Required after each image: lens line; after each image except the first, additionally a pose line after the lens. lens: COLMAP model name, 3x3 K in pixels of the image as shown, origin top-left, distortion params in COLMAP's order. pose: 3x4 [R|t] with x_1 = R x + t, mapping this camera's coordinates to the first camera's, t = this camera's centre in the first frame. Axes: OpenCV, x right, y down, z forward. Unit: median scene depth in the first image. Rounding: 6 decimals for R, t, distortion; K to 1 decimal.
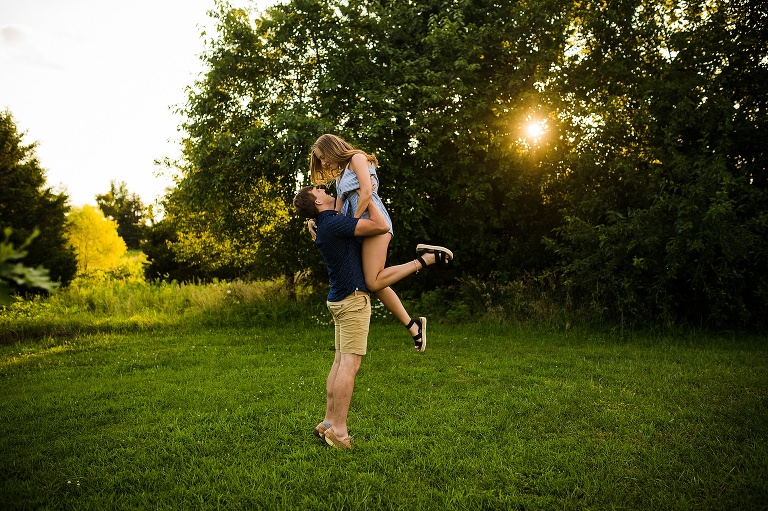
lens RADIAL K [[763.1, 0, 379.9], [0, 763.1, 259.9], [0, 0, 1]] dist [-0.063674, 0.101624]
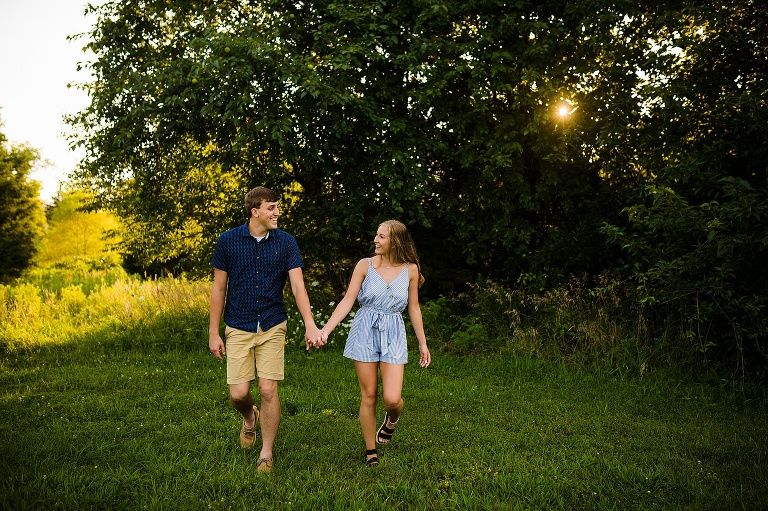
lens RADIAL K [[763.1, 0, 379.9], [0, 763.1, 259.9], [0, 0, 1]] dist [-0.063674, 0.101624]
pose [[0.998933, 0.009977, -0.045082, 0.054086], [-0.009343, 0.999855, 0.014248, -0.006259], [0.045217, -0.013811, 0.998882, 0.333113]]
